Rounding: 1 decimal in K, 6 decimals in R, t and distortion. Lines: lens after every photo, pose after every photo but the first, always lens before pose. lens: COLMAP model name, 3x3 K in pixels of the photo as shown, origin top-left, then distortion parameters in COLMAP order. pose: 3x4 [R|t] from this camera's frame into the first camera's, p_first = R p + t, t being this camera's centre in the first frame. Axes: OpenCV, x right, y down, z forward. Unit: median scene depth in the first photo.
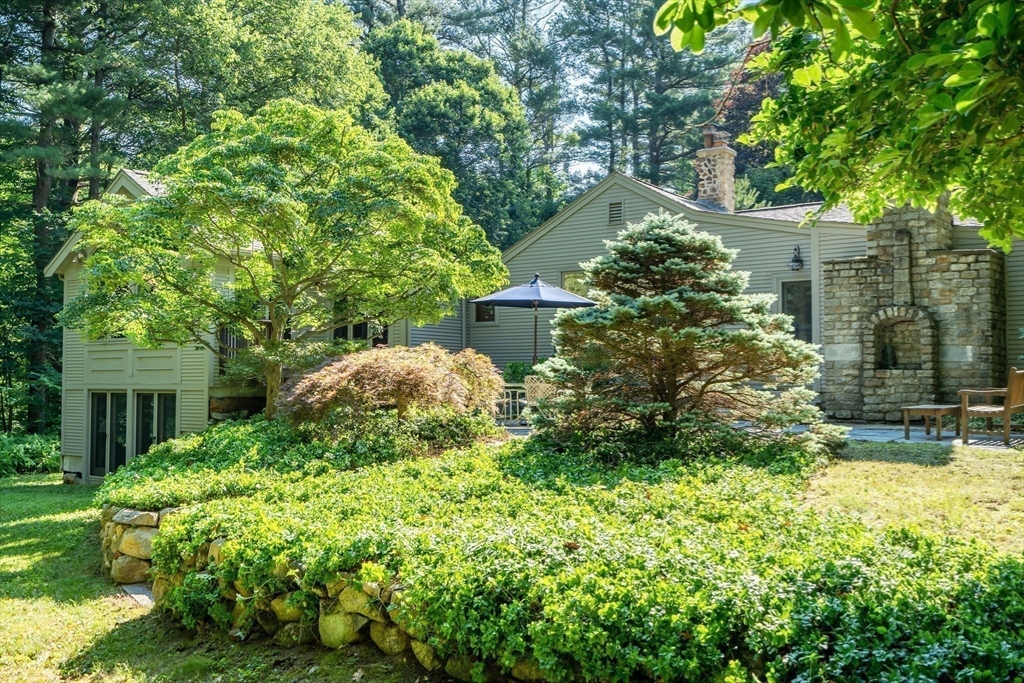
lens RADIAL K [[940.6, 0, 512.0], [0, 940.6, 341.5], [0, 0, 1]] dist [0.001726, -0.007055]
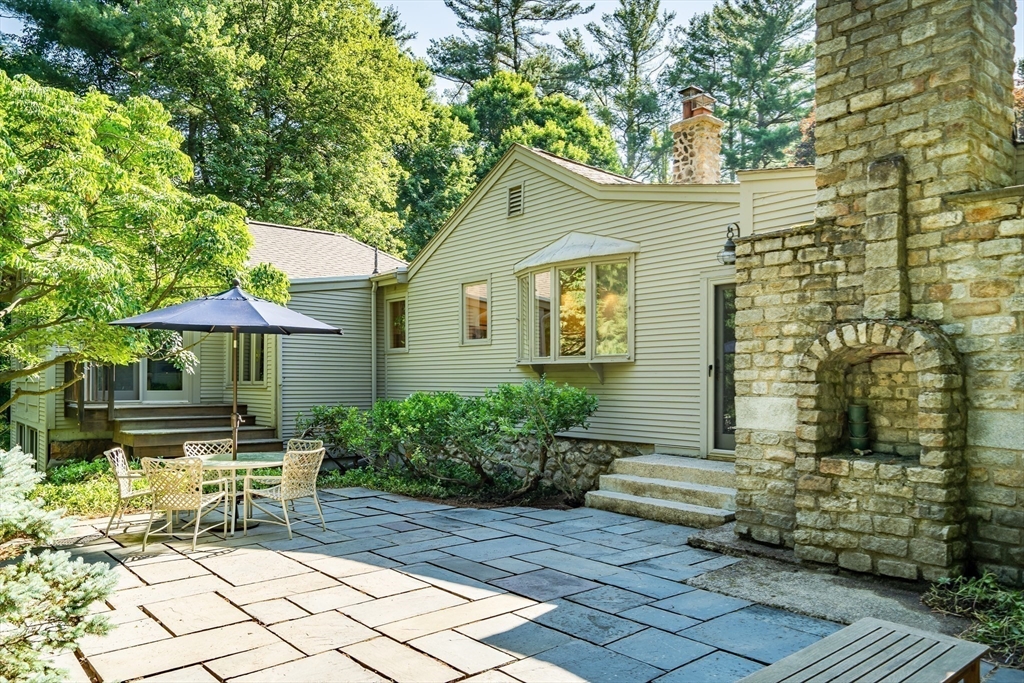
lens RADIAL K [[708.5, 0, 511.2], [0, 708.5, 378.1], [0, 0, 1]] dist [0.007754, 0.002276]
pose [[0.974402, -0.000082, -0.224813, 0.309174], [0.008209, 0.999346, 0.035213, -0.023020], [0.224663, -0.036157, 0.973765, 0.605827]]
